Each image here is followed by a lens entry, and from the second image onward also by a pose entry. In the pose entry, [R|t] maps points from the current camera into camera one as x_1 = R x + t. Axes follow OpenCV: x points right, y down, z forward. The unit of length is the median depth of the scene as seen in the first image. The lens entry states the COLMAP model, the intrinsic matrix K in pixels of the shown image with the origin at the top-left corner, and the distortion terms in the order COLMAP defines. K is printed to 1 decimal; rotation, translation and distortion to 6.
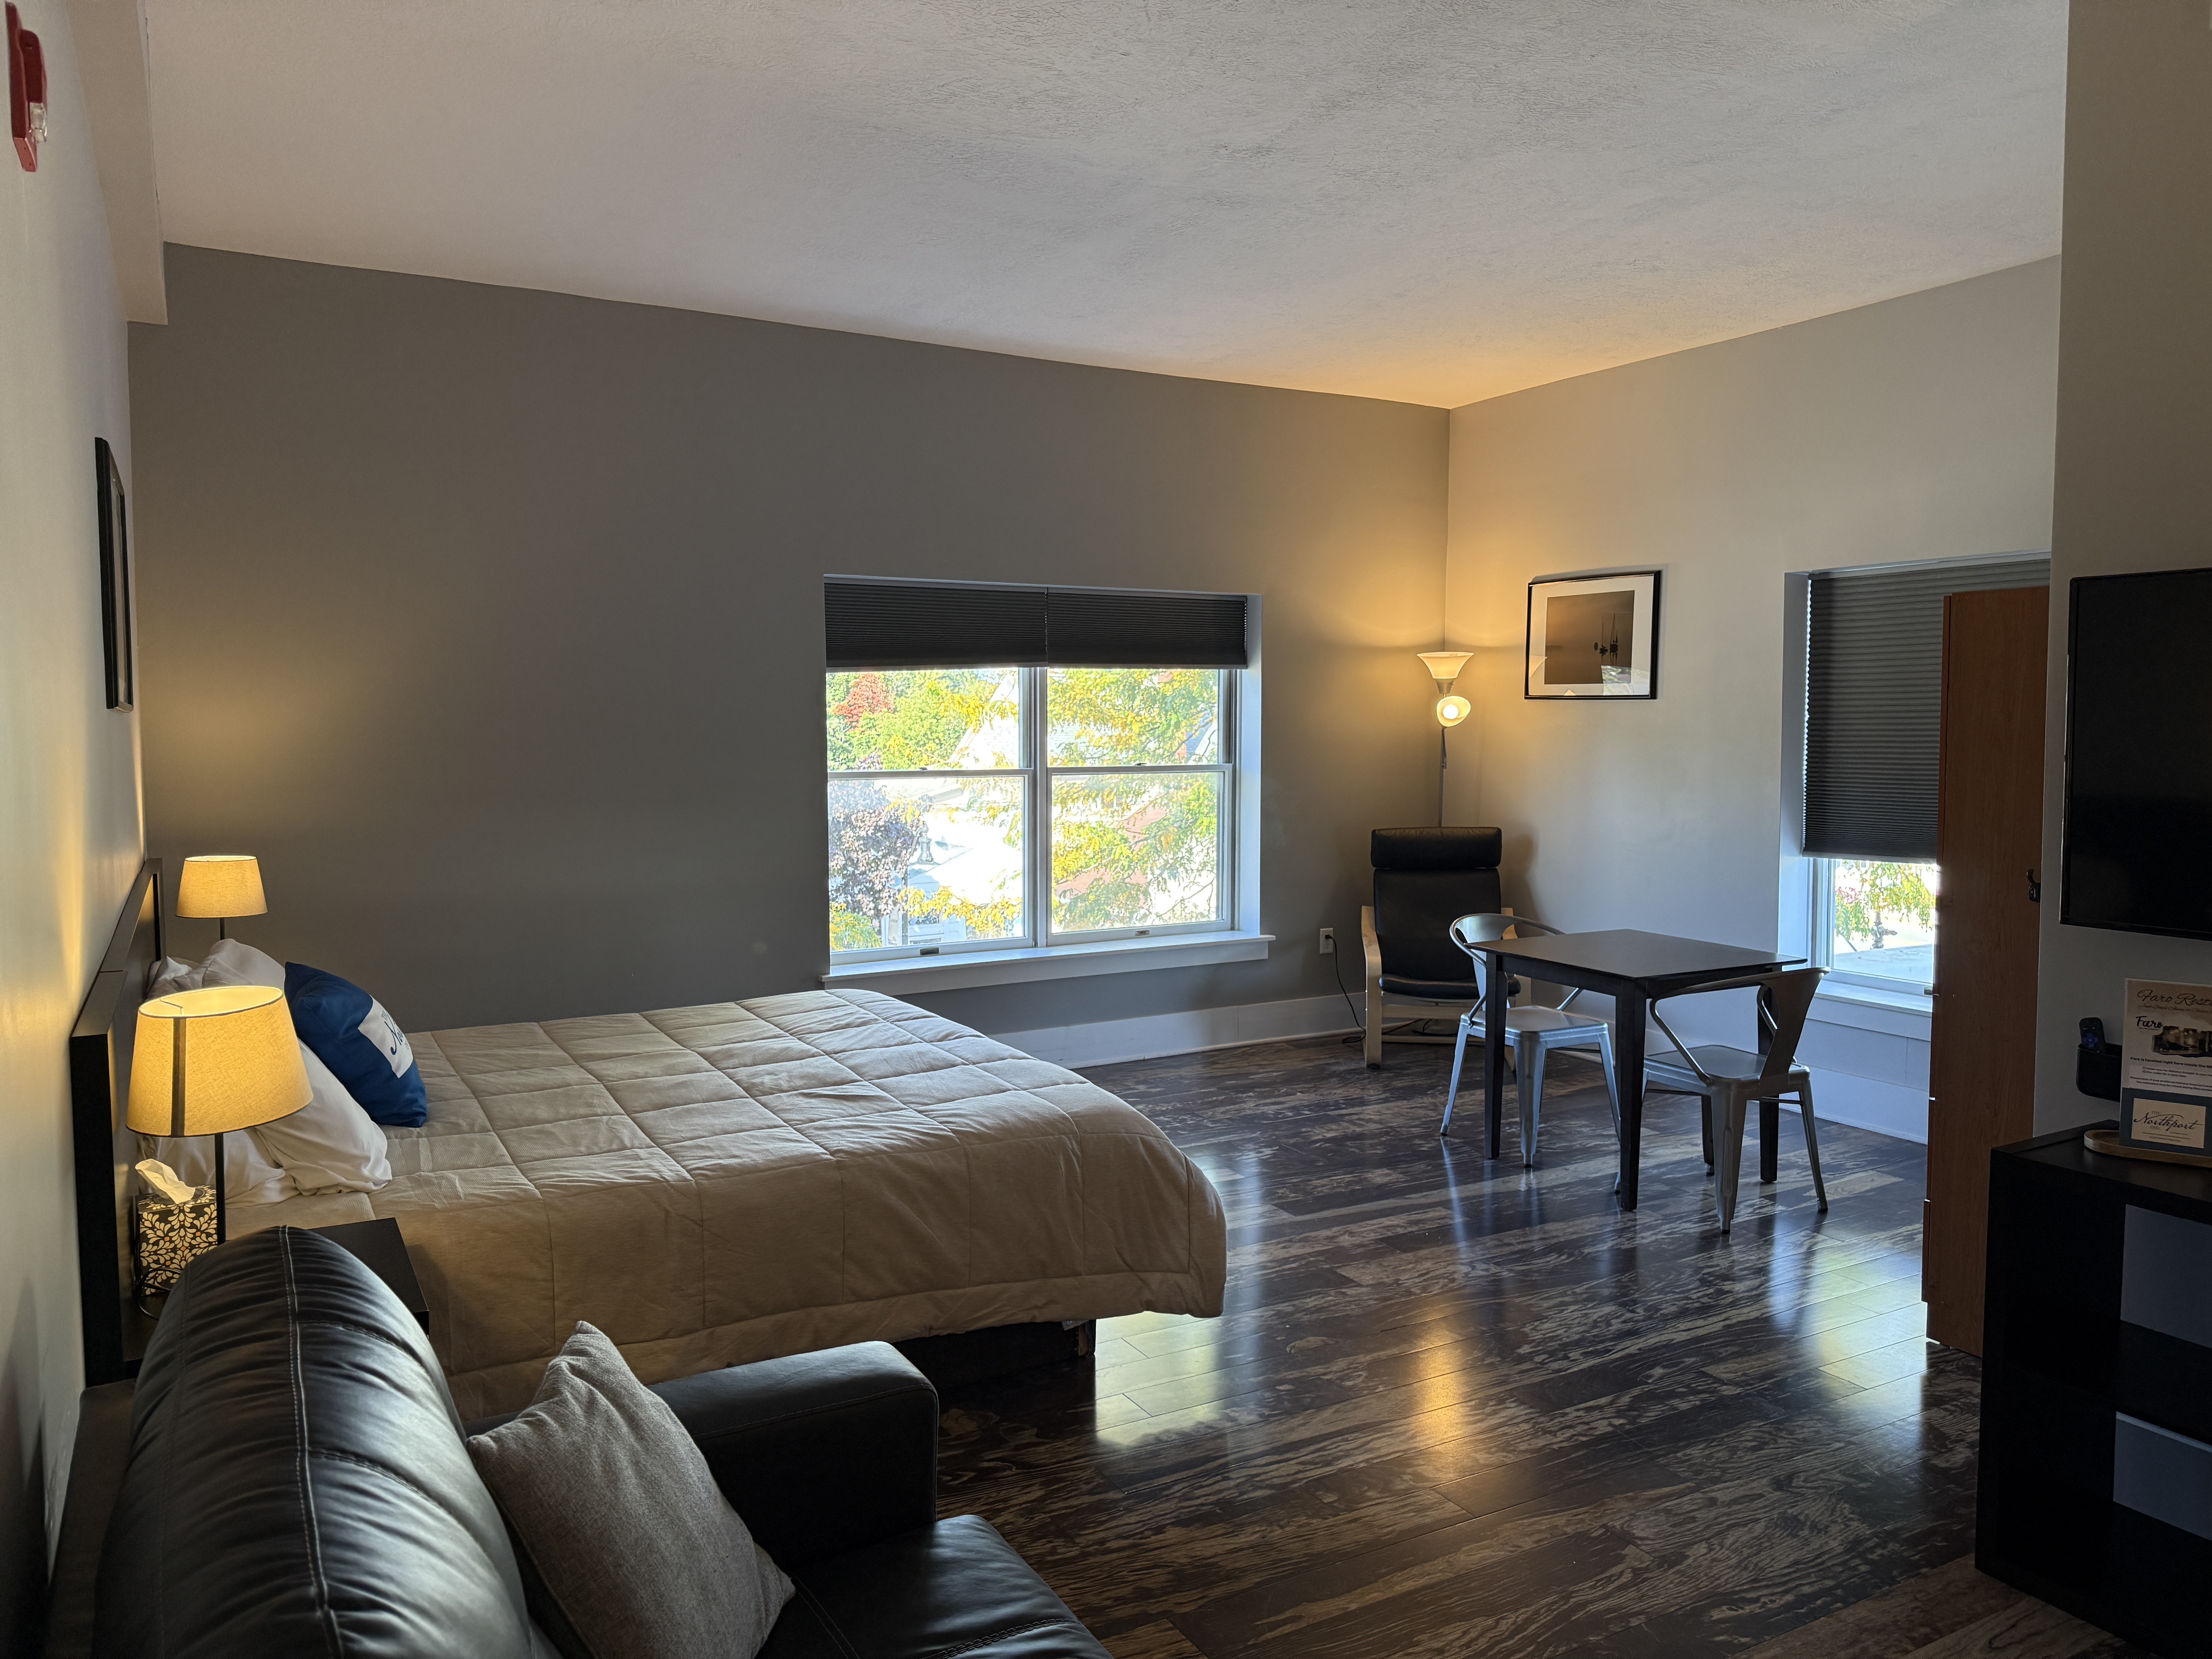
lens RADIAL K [[1554.0, 0, 1106.0], [0, 1554.0, 829.5], [0, 0, 1]] dist [0.088867, -0.103590]
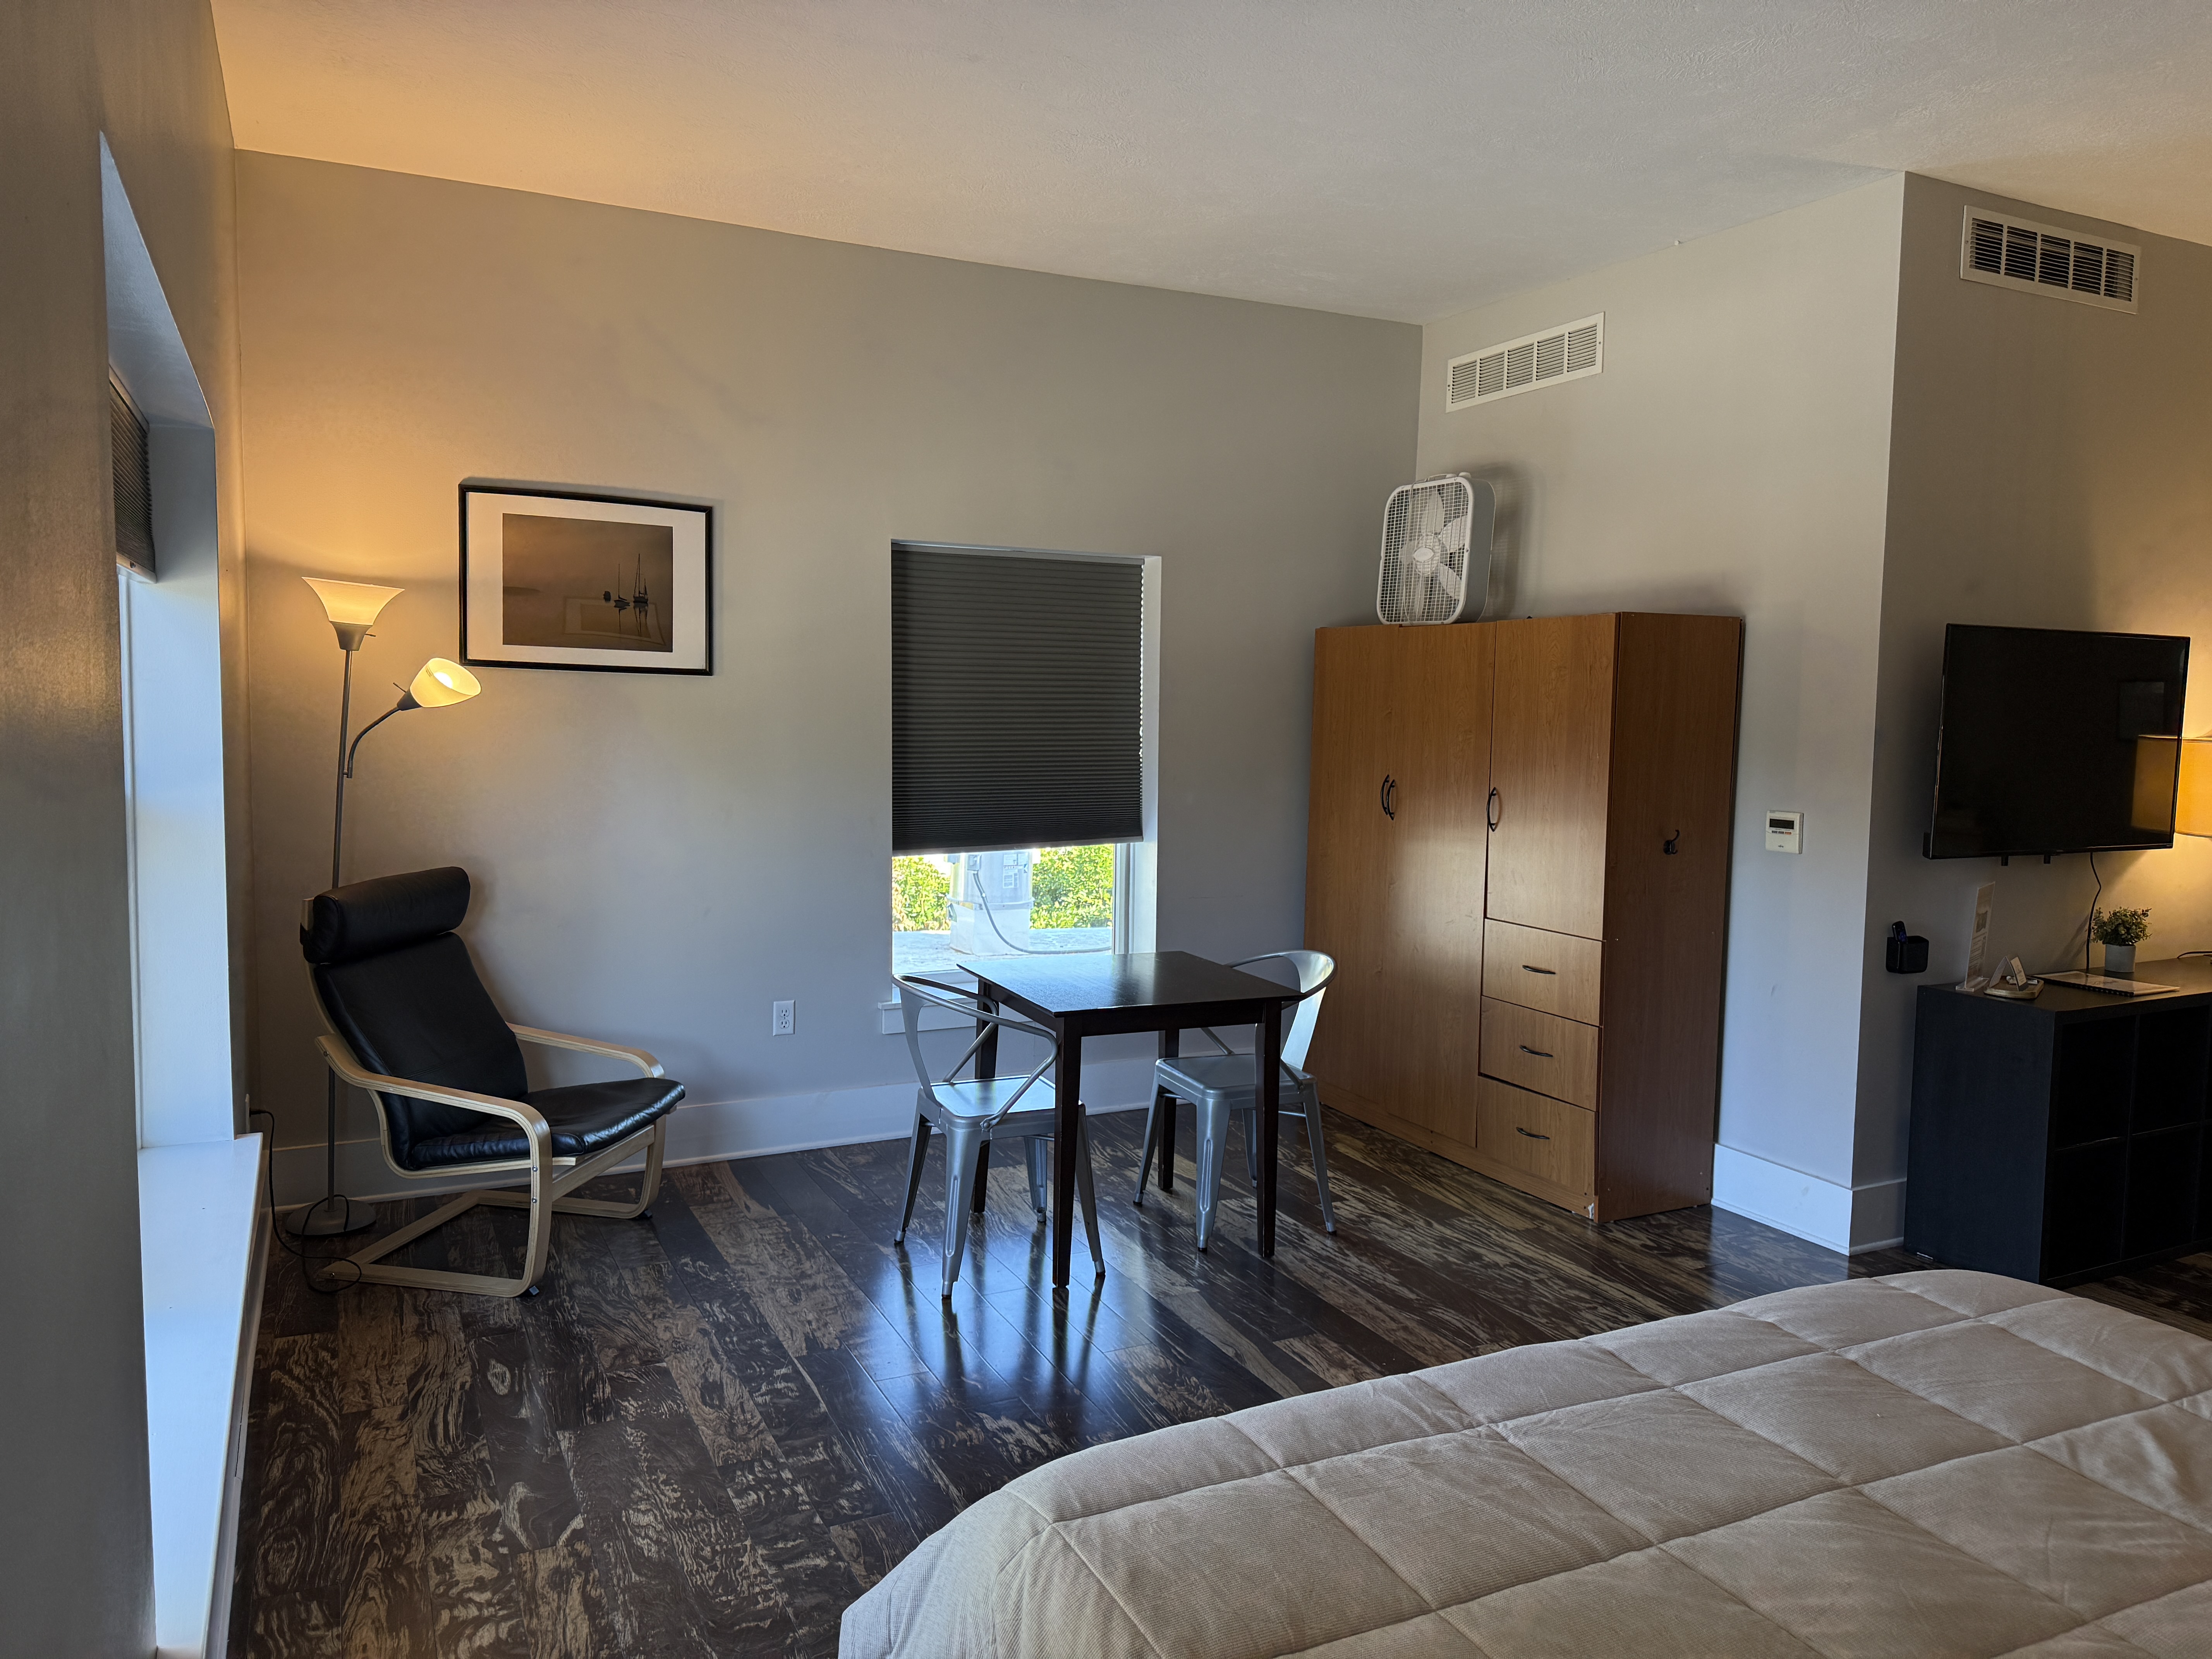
lens RADIAL K [[1554.0, 0, 1106.0], [0, 1554.0, 829.5], [0, 0, 1]] dist [0.088867, -0.103590]
pose [[0.069900, -0.079224, 0.994403, -0.253110], [0.055297, 0.995616, 0.075434, -0.034142], [-0.996020, 0.049715, 0.073974, 0.471190]]
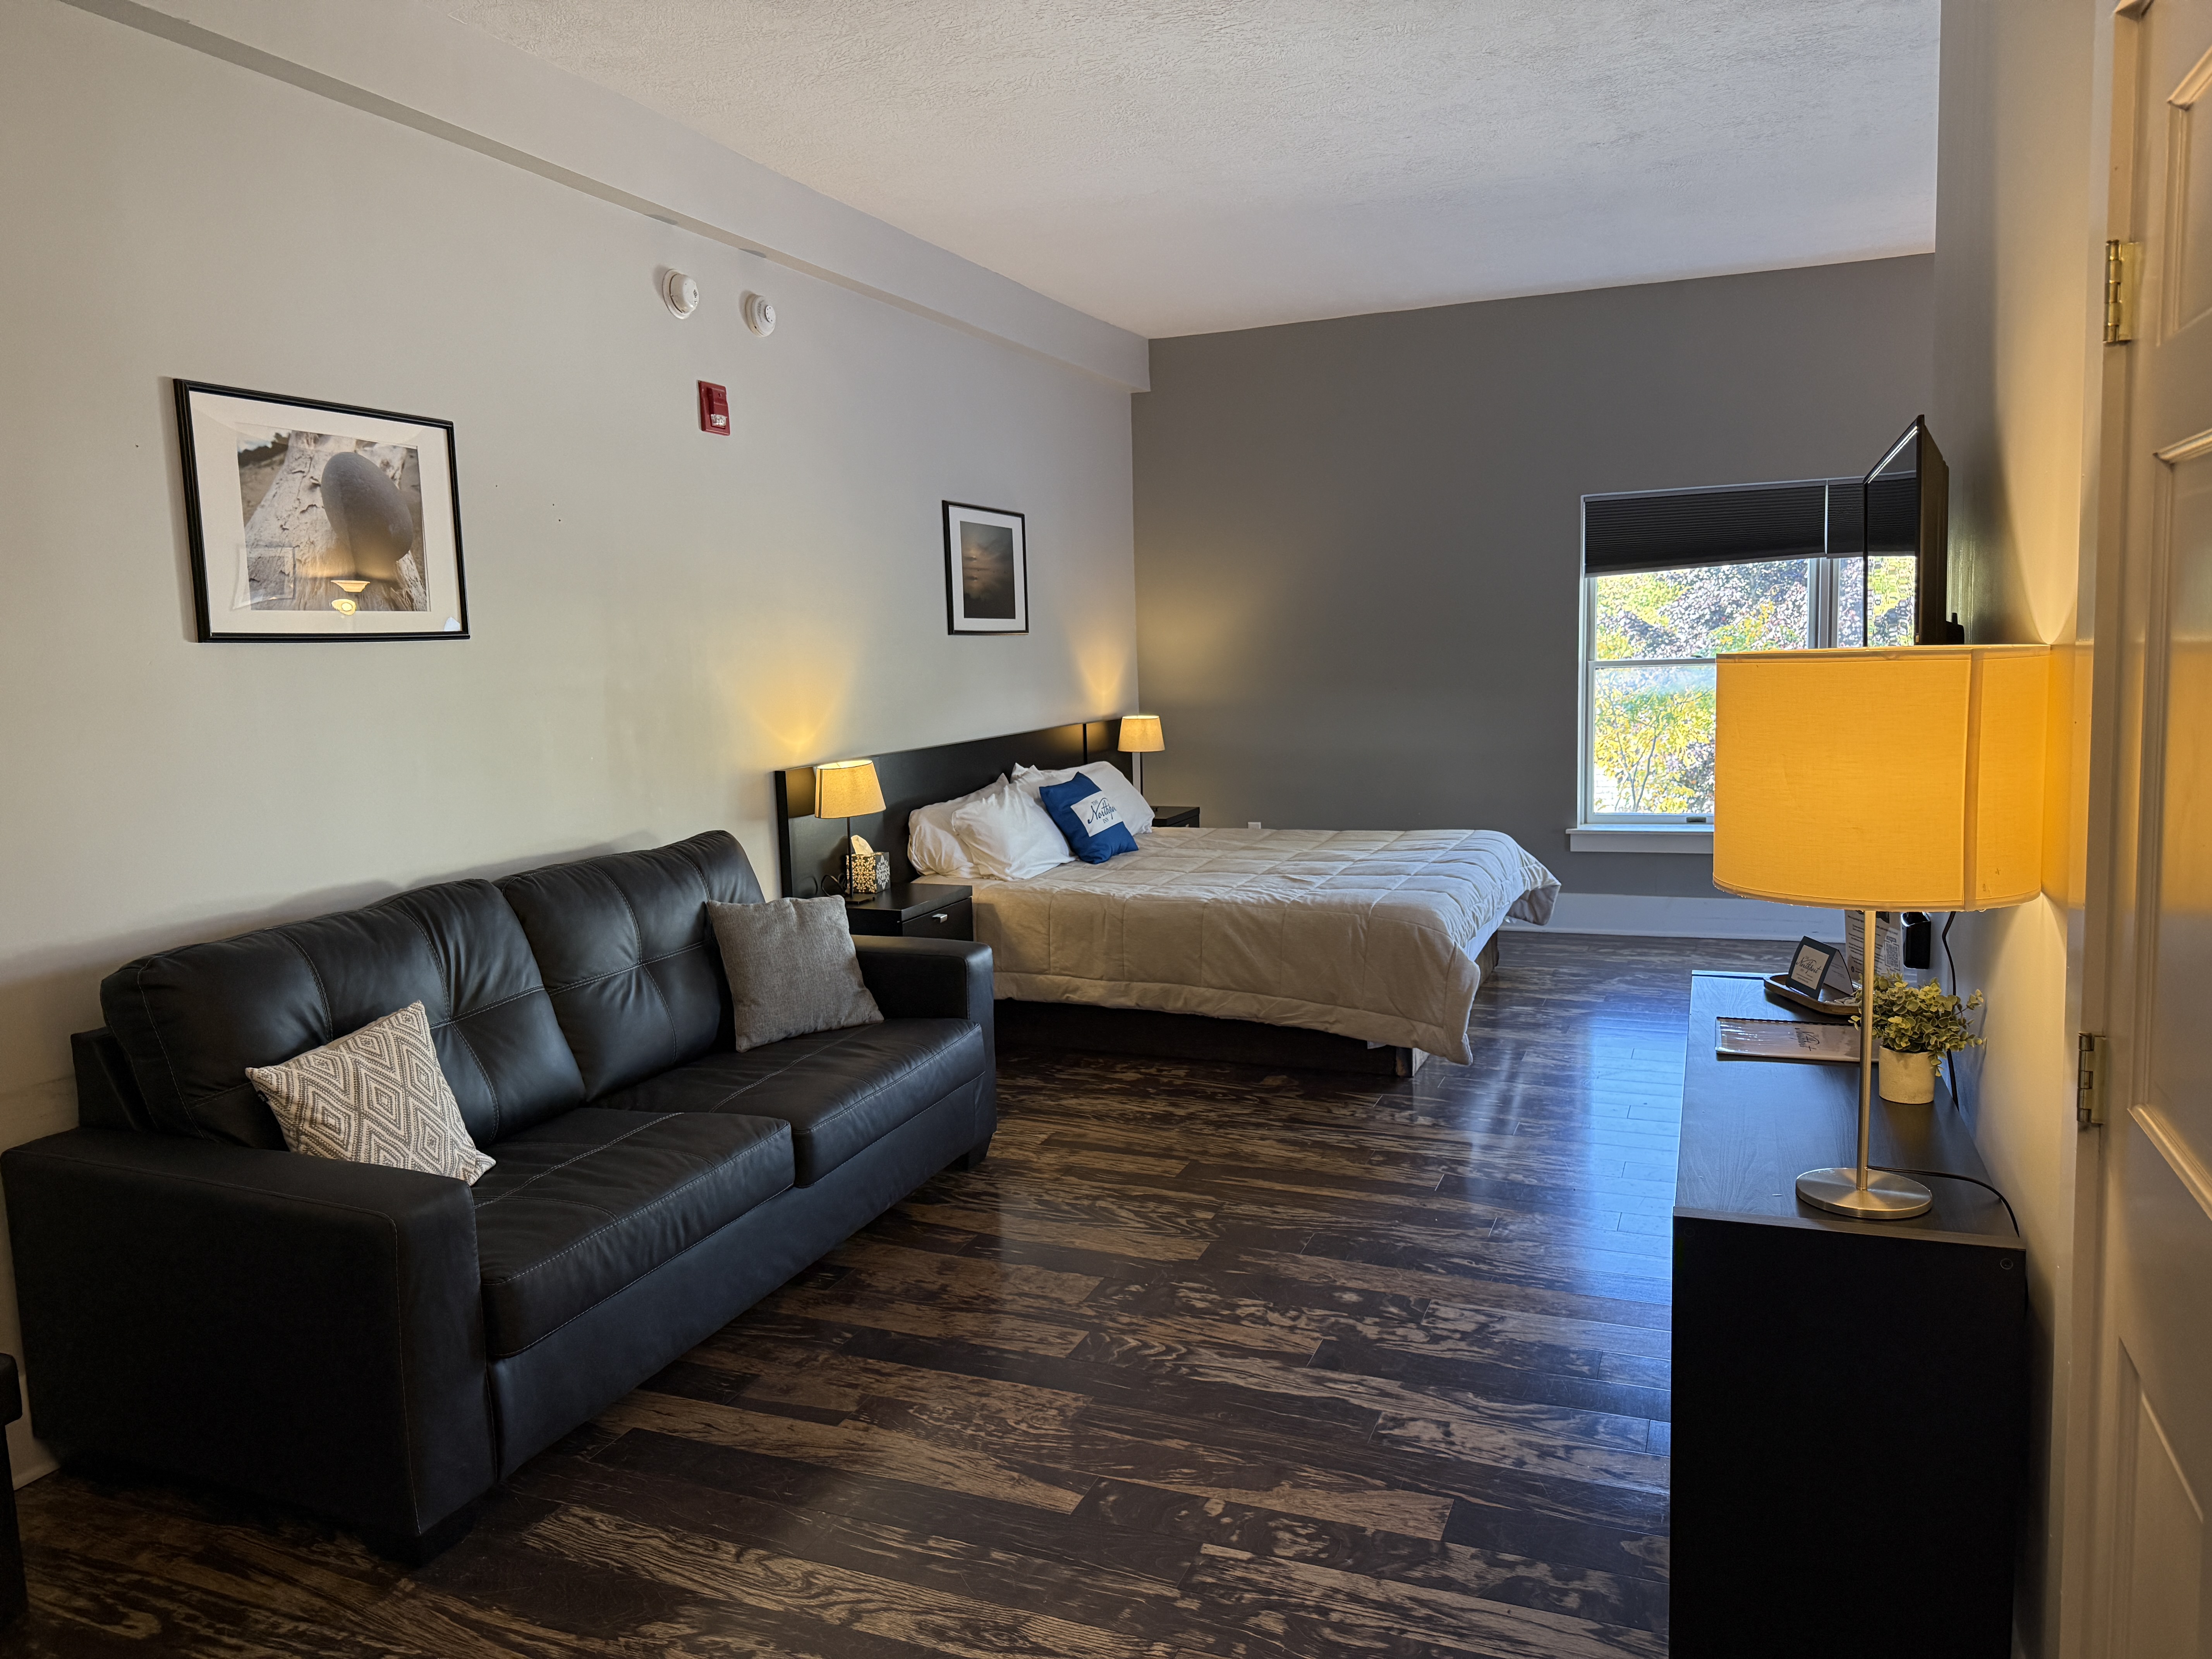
lens RADIAL K [[1554.0, 0, 1106.0], [0, 1554.0, 829.5], [0, 0, 1]] dist [0.088867, -0.103590]
pose [[0.608312, 0.079833, -0.789673, 1.260858], [-0.021399, 0.996217, 0.084229, -0.000827], [0.793410, -0.034339, 0.607719, -0.090213]]
